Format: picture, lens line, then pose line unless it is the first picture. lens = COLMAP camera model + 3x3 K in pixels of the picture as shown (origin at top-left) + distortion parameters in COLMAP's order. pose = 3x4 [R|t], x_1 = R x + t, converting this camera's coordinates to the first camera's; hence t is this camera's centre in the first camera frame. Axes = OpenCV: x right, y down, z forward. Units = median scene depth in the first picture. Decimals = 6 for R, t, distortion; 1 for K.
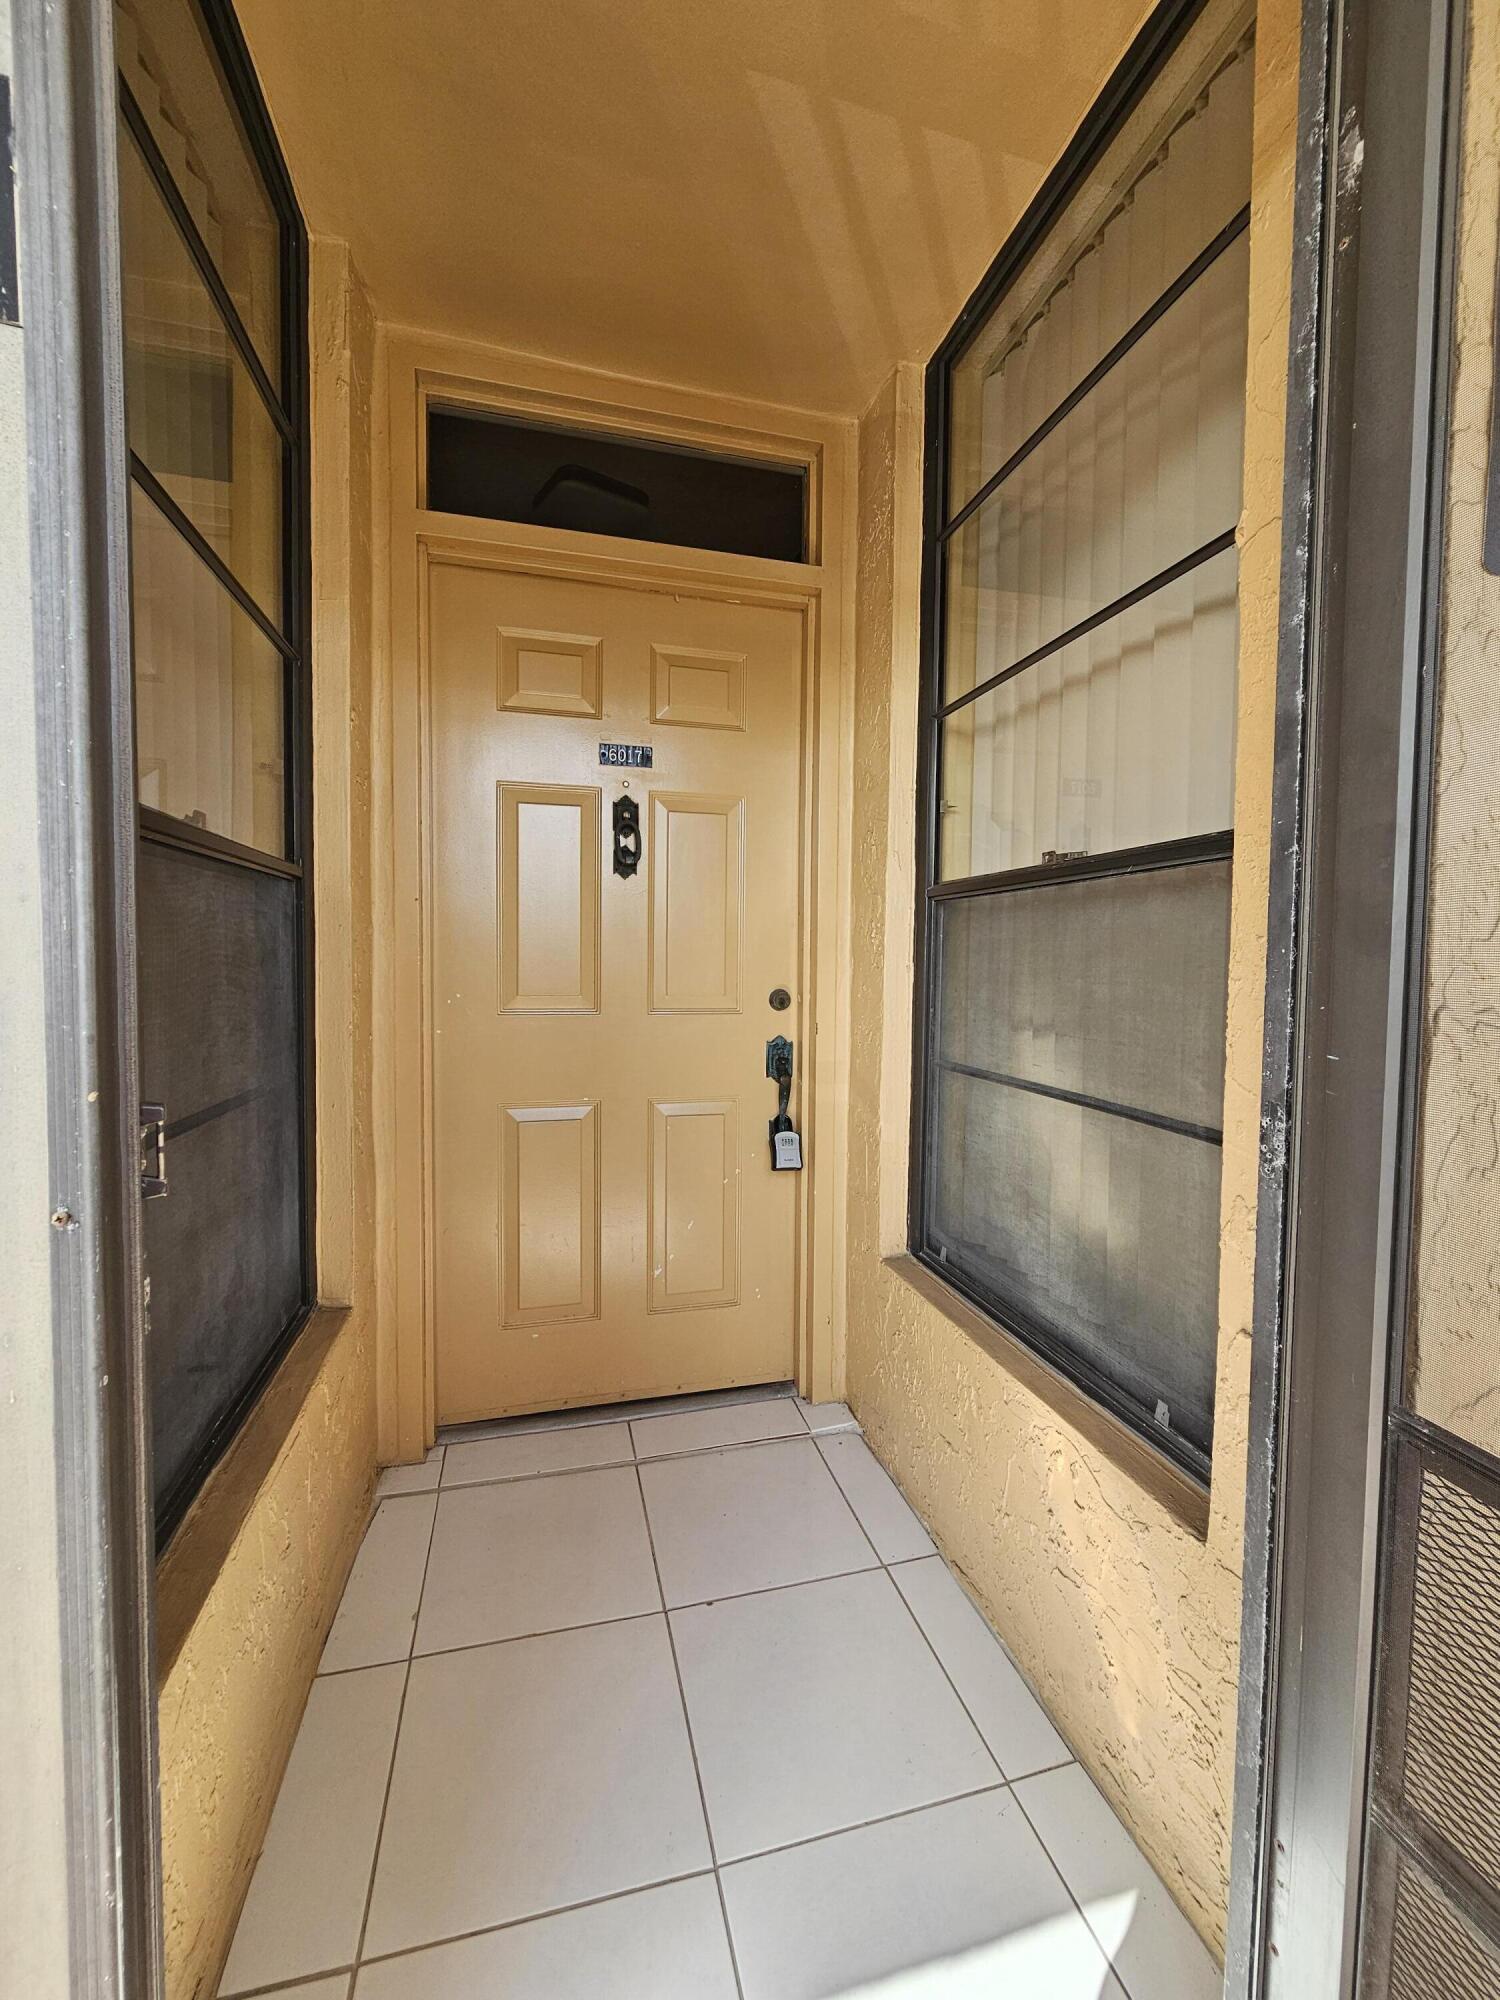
lens RADIAL K [[815.9, 0, 755.2], [0, 815.9, 998.9], [0, 0, 1]] dist [-0.004272, -0.000413]
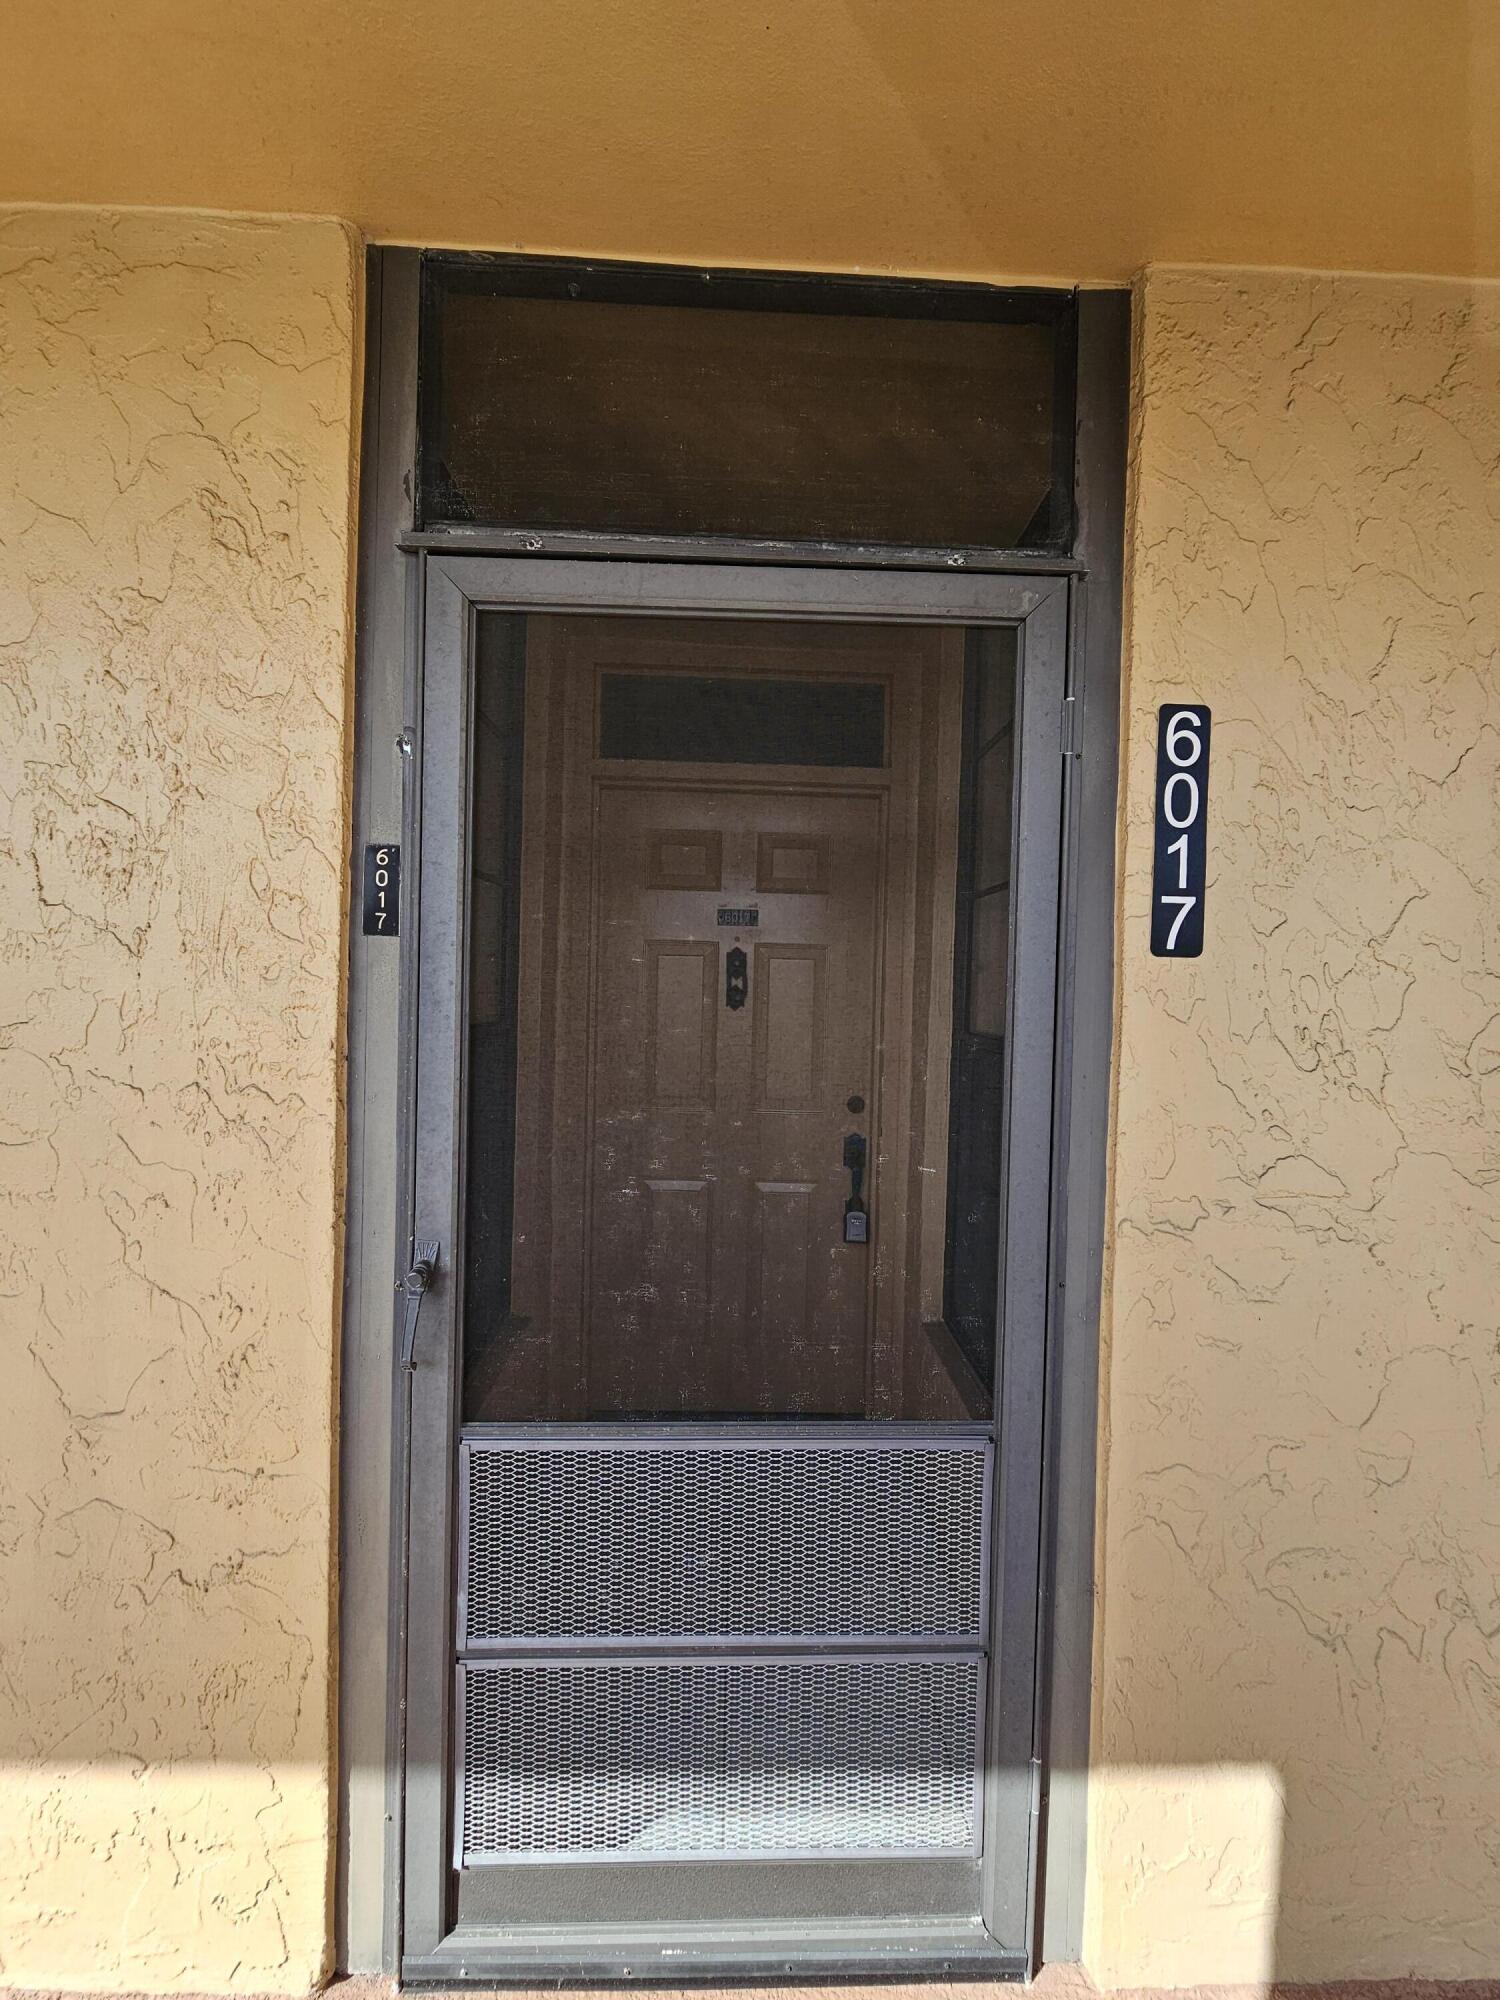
lens RADIAL K [[815.9, 0, 751.3], [0, 815.9, 996.7], [0, 0, 1]] dist [-0.004272, -0.000413]
pose [[0.971569, 0.019188, -0.235978, 0.177686], [-0.026779, 0.999220, -0.029007, -0.132090], [0.235237, 0.034501, 0.971325, -0.277650]]
